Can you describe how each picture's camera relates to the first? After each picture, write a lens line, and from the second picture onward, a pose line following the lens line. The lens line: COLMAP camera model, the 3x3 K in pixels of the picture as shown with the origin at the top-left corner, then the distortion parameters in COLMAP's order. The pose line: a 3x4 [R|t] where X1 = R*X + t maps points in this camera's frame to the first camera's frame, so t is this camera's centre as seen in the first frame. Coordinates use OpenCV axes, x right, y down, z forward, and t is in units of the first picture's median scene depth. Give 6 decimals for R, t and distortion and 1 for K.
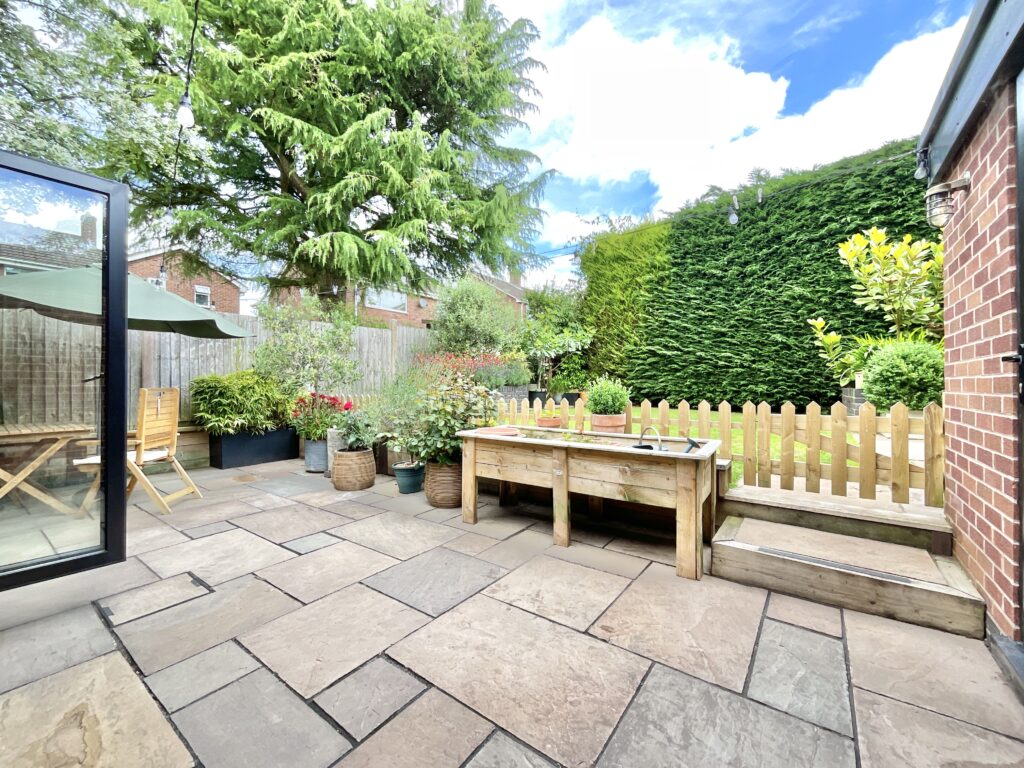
lens RADIAL K [[418.2, 0, 514.0], [0, 418.2, 382.7], [0, 0, 1]] dist [-0.000188, 0.001425]
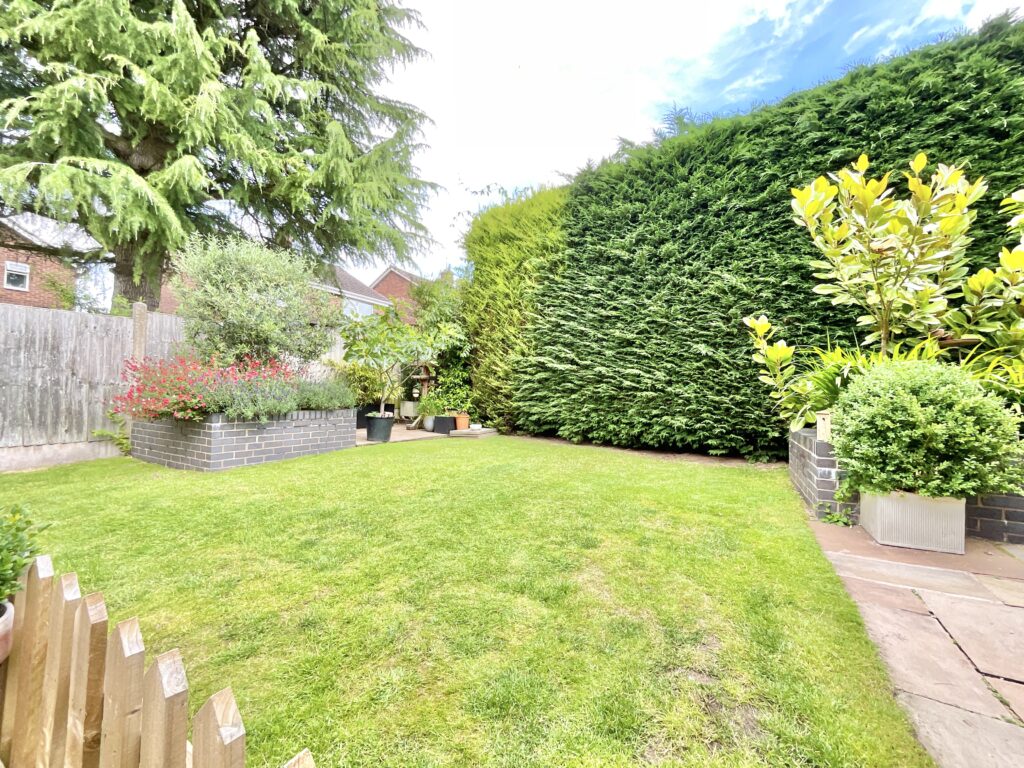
lens RADIAL K [[418.2, 0, 514.6], [0, 418.2, 381.5], [0, 0, 1]] dist [-0.000188, 0.001425]
pose [[0.993996, 0.022987, 0.106974, 0.242365], [-0.020582, 0.999511, -0.023535, -0.030993], [-0.107463, 0.021192, 0.993983, 0.336189]]
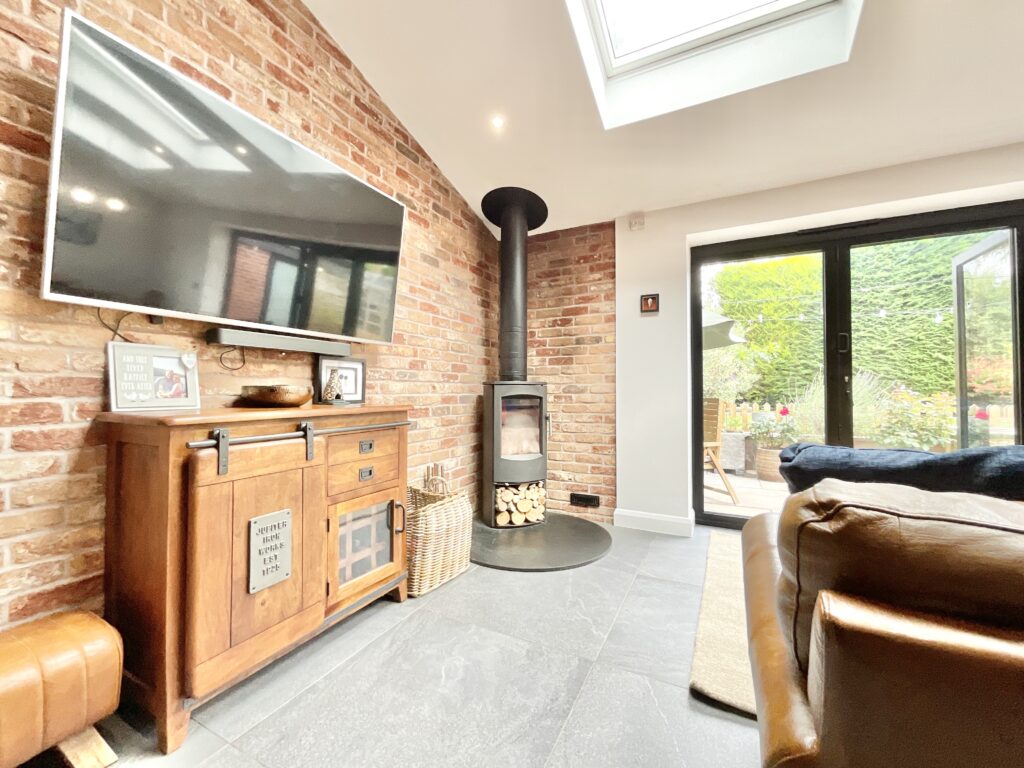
lens RADIAL K [[418.2, 0, 512.2], [0, 418.2, 383.7], [0, 0, 1]] dist [-0.000188, 0.001425]
pose [[0.989429, 0.003269, 0.144984, -0.777735], [-0.001882, 0.999951, -0.009703, -0.008850], [-0.145009, 0.009328, 0.989386, -0.059310]]
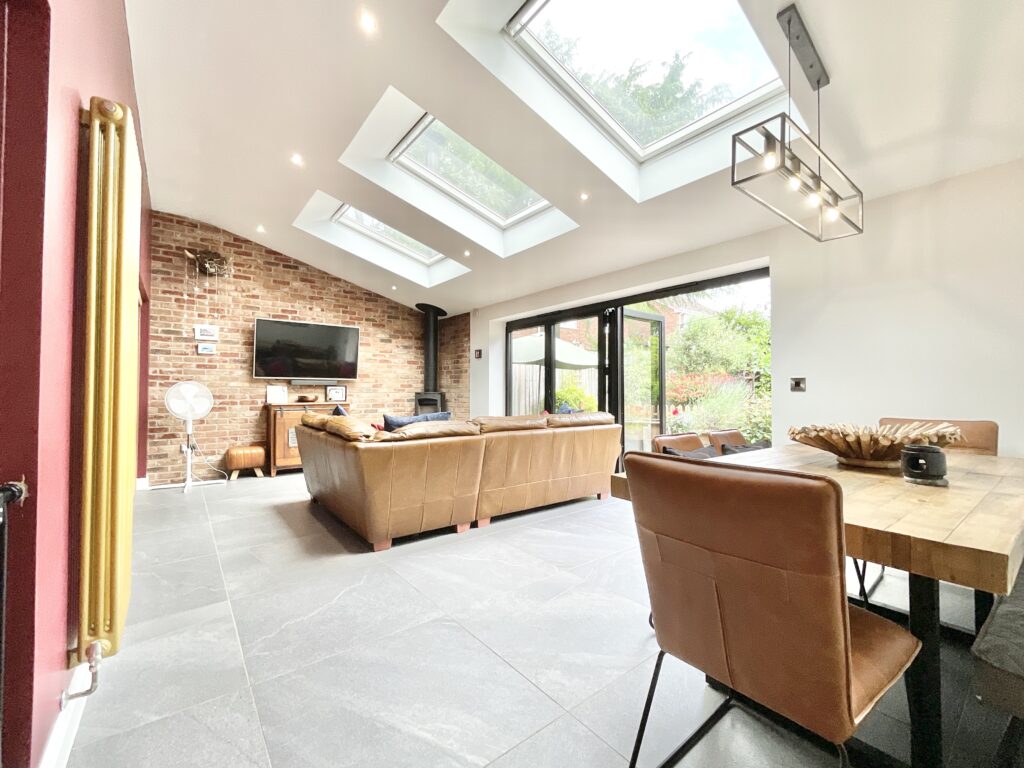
lens RADIAL K [[418.2, 0, 505.5], [0, 418.2, 386.9], [0, 0, 1]] dist [-0.000188, 0.001425]
pose [[0.961080, -0.001786, -0.276266, -0.347223], [0.001019, 0.999995, -0.002922, -0.022255], [0.276270, 0.002526, 0.961077, -0.423075]]
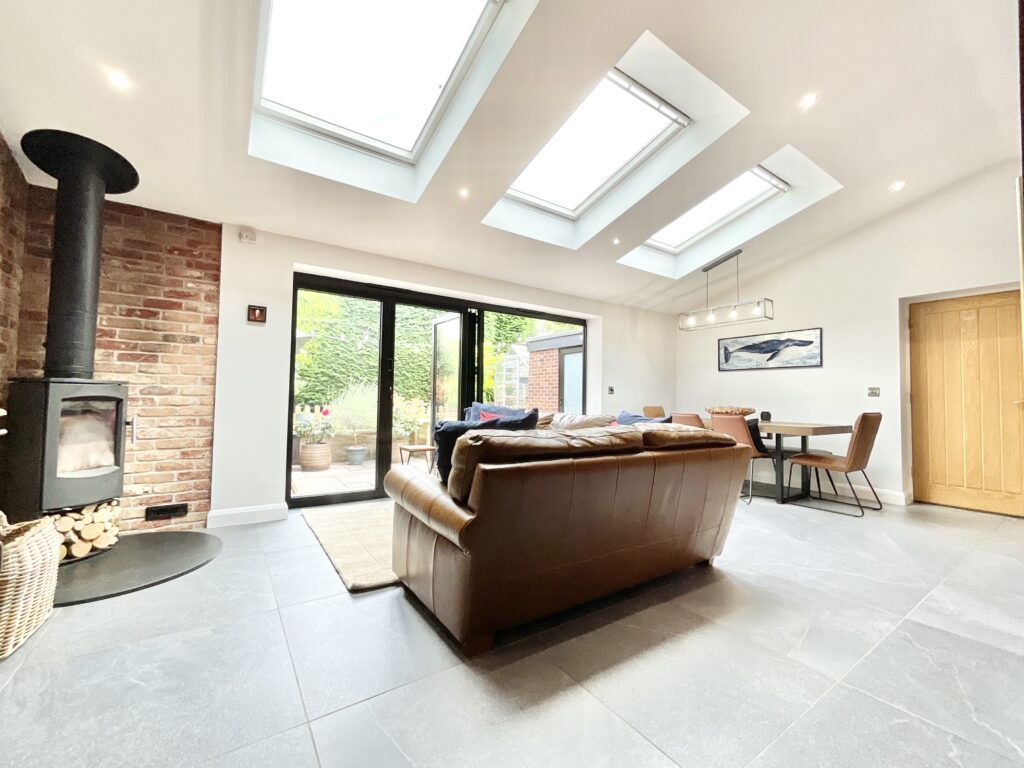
lens RADIAL K [[418.2, 0, 514.0], [0, 418.2, 384.5], [0, 0, 1]] dist [-0.000188, 0.001425]
pose [[0.337584, 0.038279, 0.940517, -0.899330], [-0.025520, 0.999178, -0.031507, -0.009122], [-0.940949, -0.013366, 0.338284, -0.083232]]
